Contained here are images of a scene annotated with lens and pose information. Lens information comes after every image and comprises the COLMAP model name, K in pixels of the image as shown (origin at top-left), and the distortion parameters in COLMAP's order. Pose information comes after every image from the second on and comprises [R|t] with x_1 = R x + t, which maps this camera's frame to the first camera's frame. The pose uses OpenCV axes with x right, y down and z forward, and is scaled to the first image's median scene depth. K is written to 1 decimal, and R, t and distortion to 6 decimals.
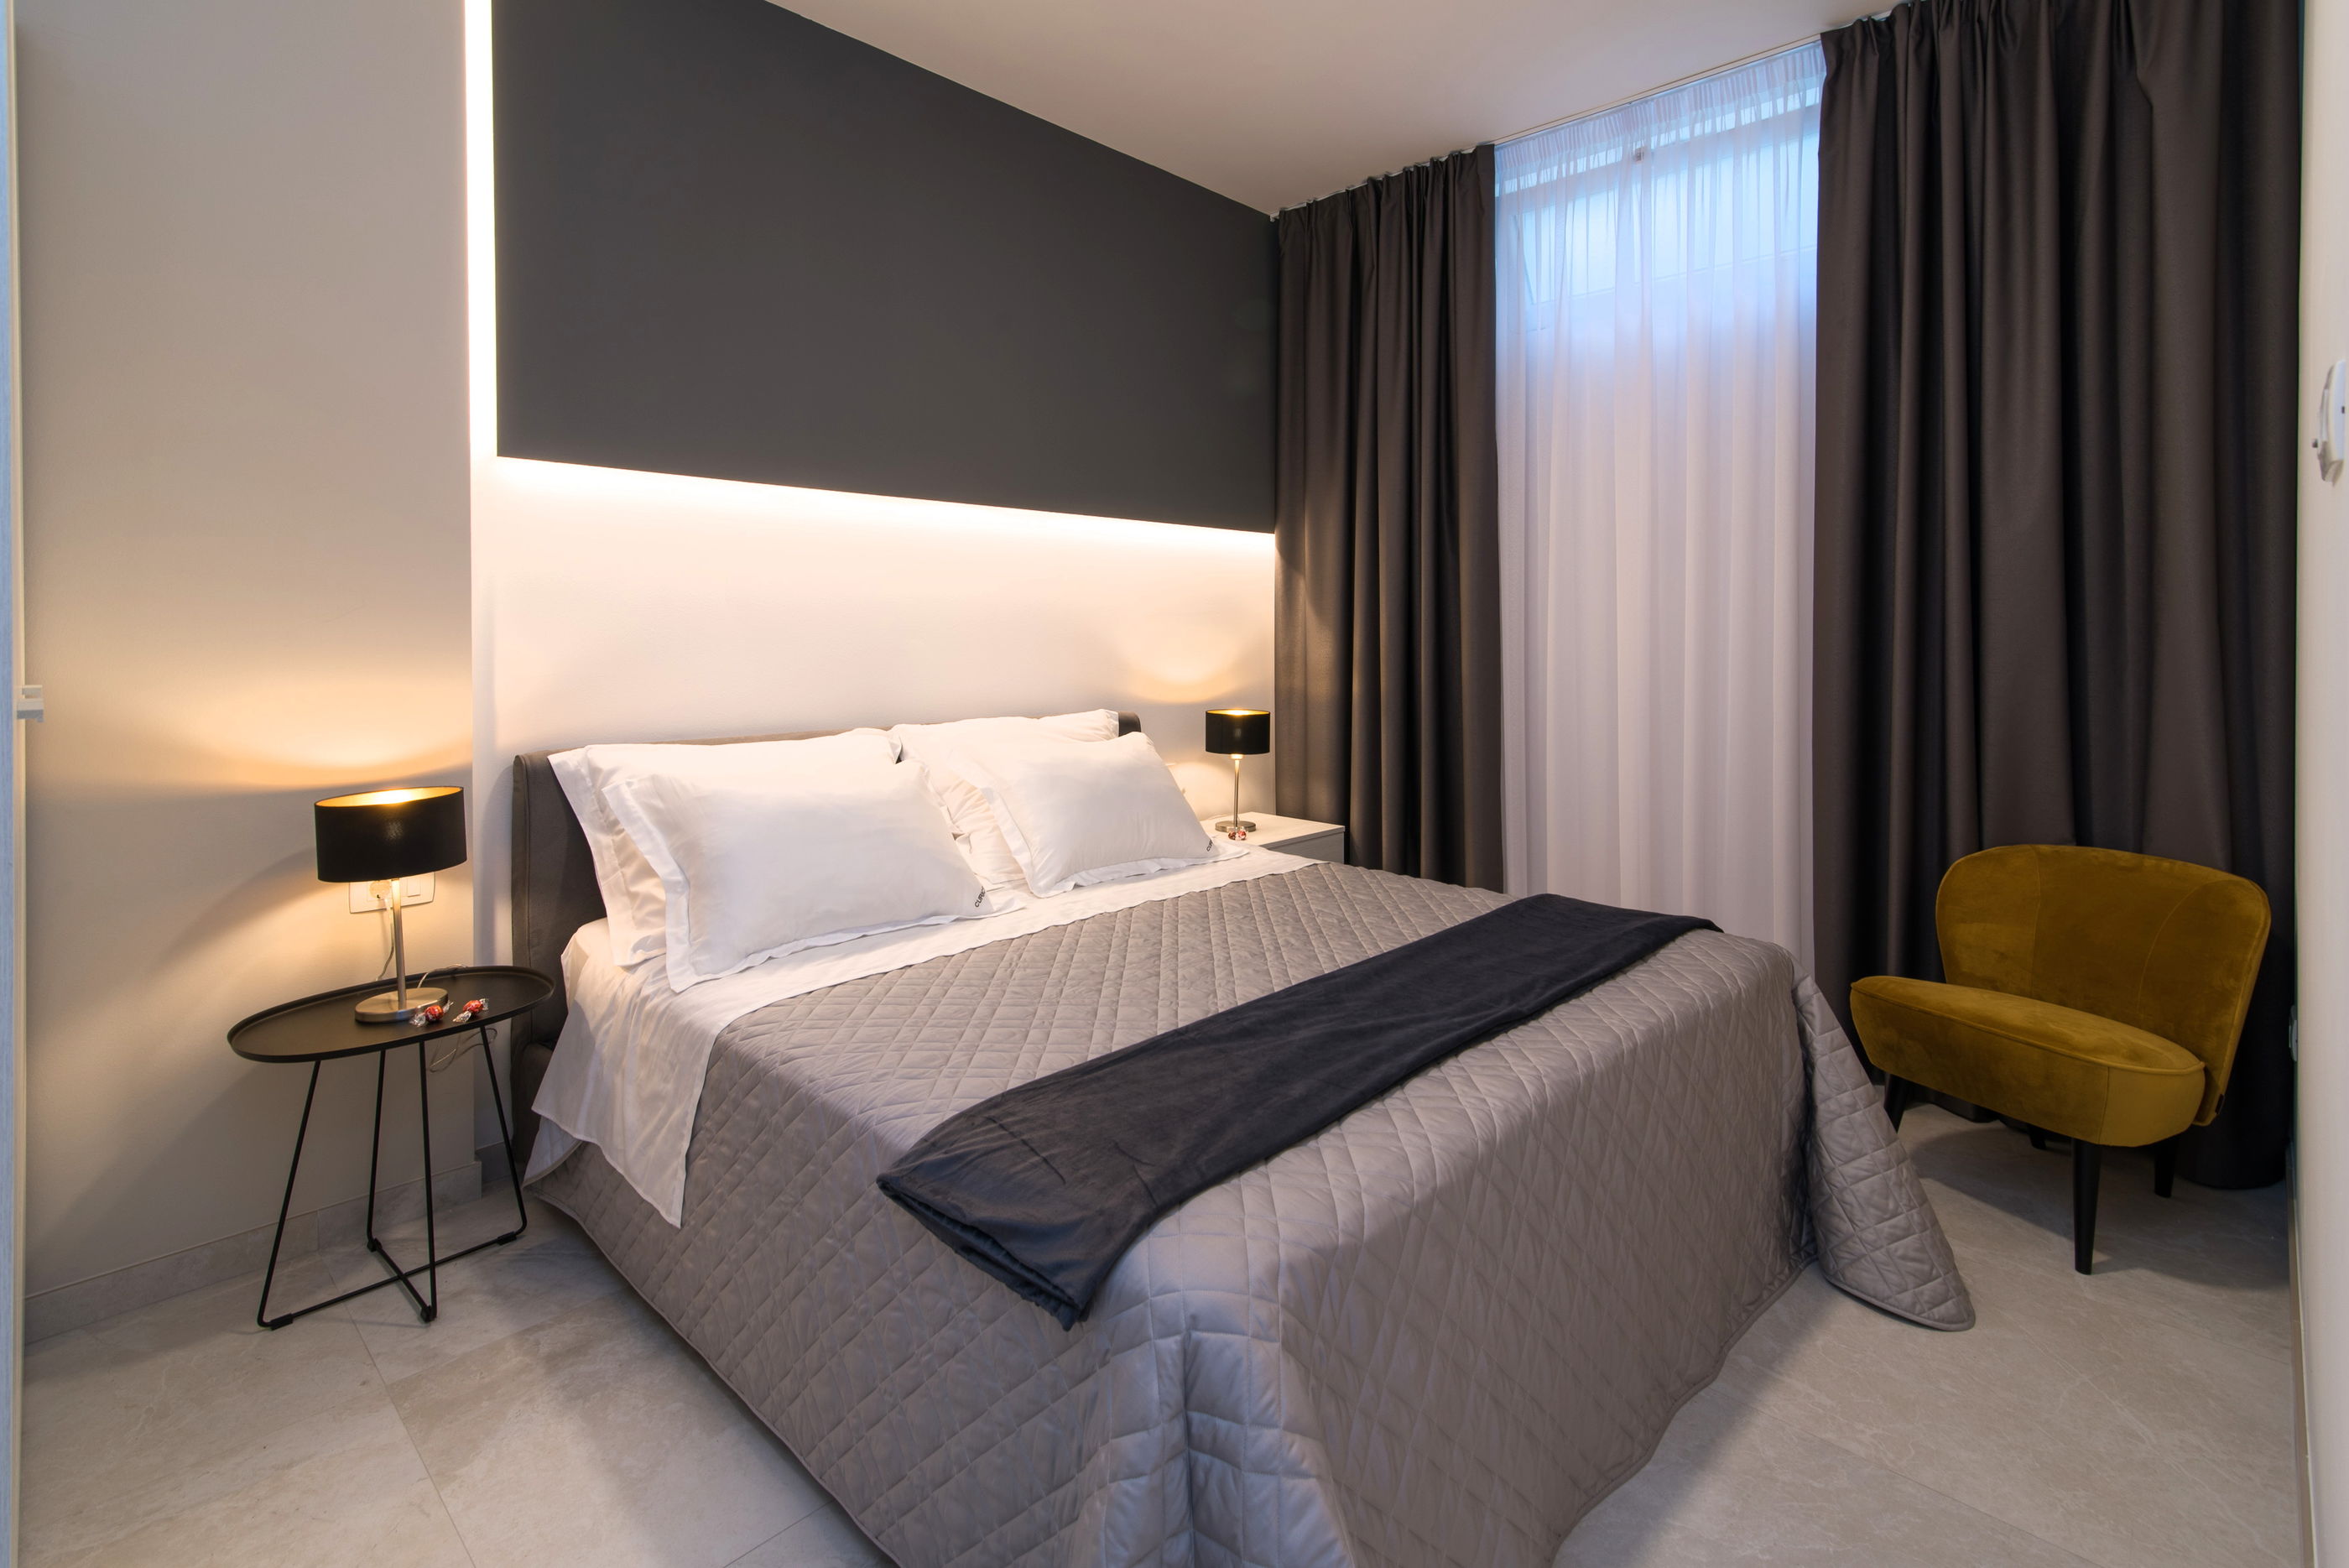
lens RADIAL K [[1121.6, 0, 1190.2], [0, 1121.6, 646.6], [0, 0, 1]] dist [0.013198, -0.000769]
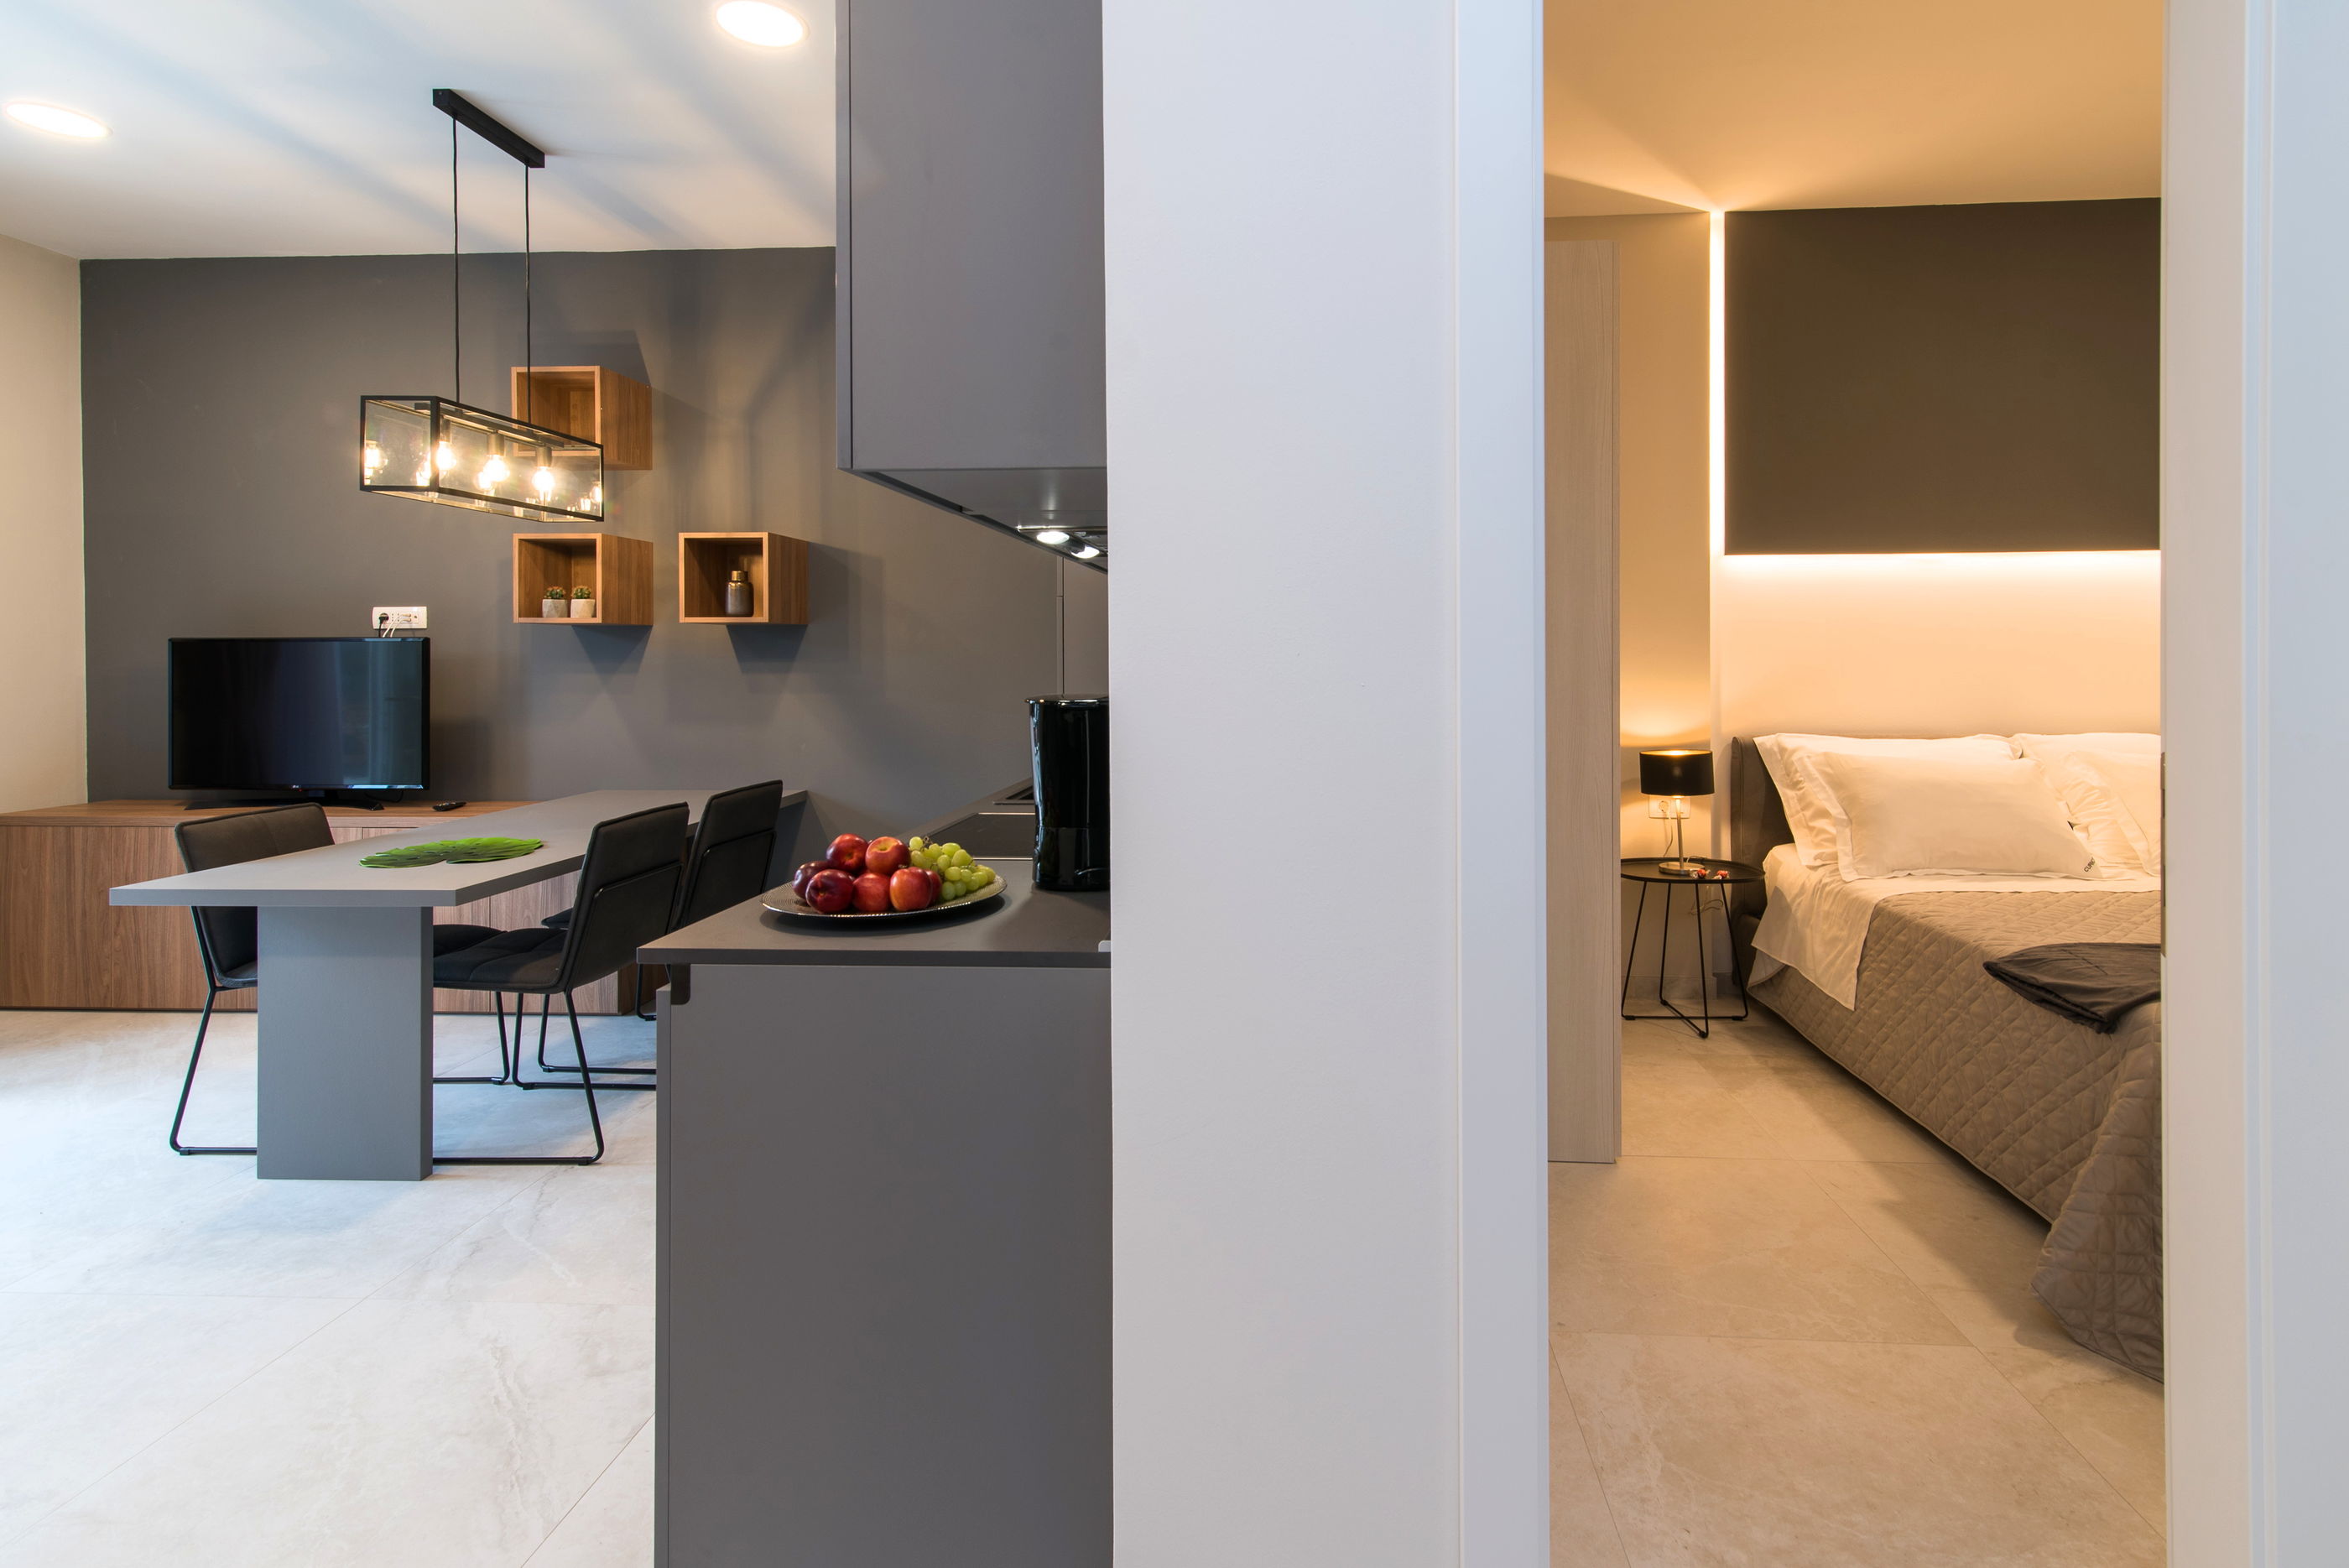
lens RADIAL K [[1121.6, 0, 1190.2], [0, 1121.6, 646.6], [0, 0, 1]] dist [0.013198, -0.000769]
pose [[0.611707, -0.007416, -0.791049, 0.248366], [-0.012518, 0.999740, -0.019053, 0.008536], [0.790985, 0.021557, 0.611456, -0.733515]]
